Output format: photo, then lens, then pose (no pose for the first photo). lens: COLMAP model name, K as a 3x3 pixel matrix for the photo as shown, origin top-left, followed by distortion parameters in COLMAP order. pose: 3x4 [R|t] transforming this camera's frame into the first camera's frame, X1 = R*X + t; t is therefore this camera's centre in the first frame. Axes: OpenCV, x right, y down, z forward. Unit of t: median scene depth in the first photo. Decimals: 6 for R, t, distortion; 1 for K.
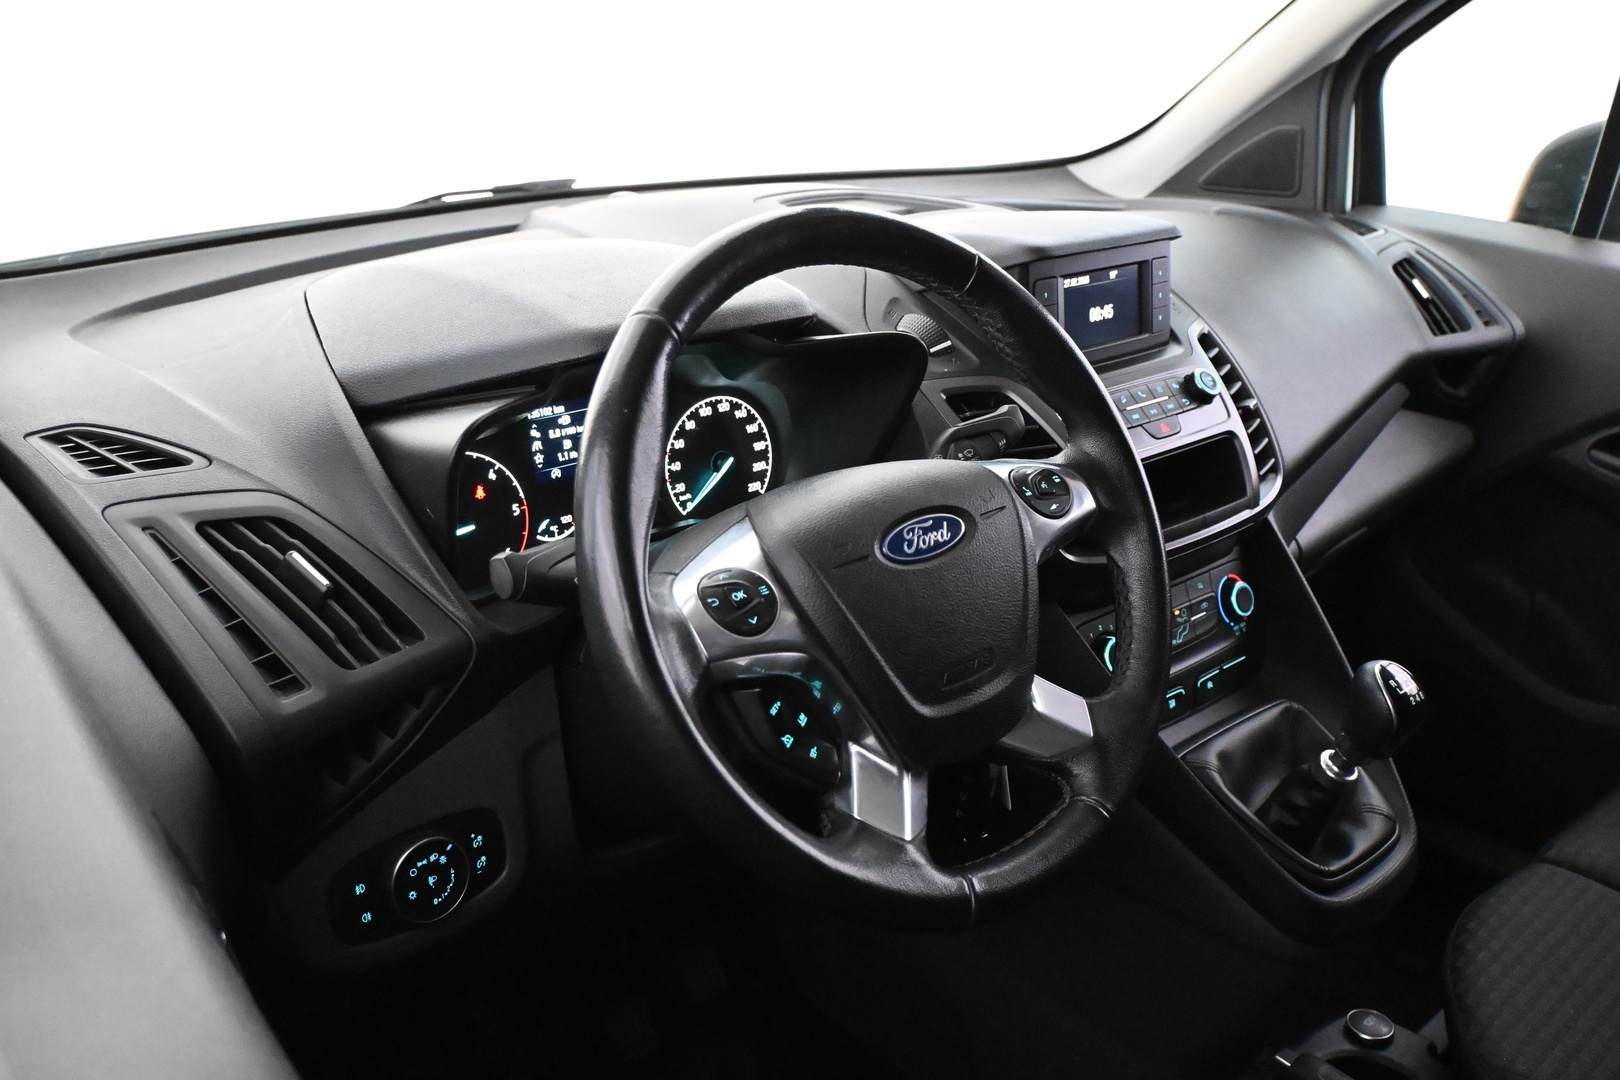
lens RADIAL K [[1389.9, 0, 811.5], [0, 1389.9, 539.0], [0, 0, 1]] dist [-0.003556, -0.016664]
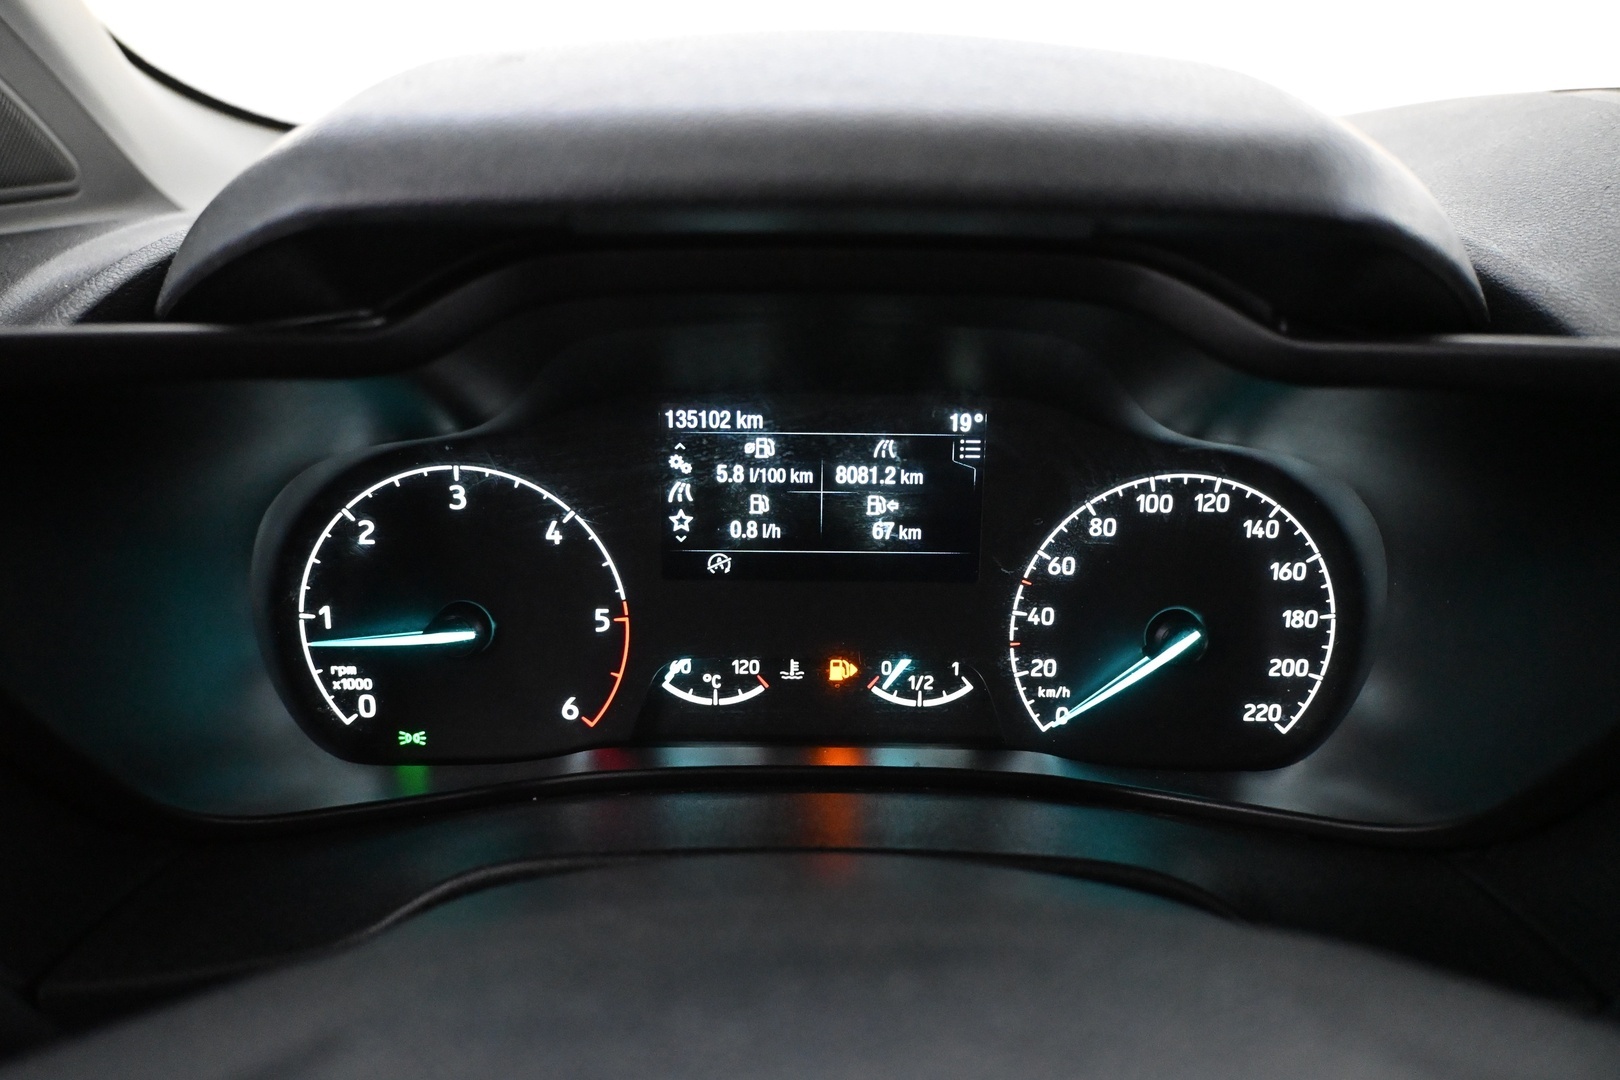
lens RADIAL K [[1162.3, 0, 804.5], [0, 1162.3, 546.0], [0, 0, 1]] dist [-0.014251, -0.001697]
pose [[0.753266, 0.239286, -0.612644, 0.058975], [-0.242706, 0.966860, 0.079220, -0.087499], [0.611297, 0.089019, 0.786379, 0.725034]]
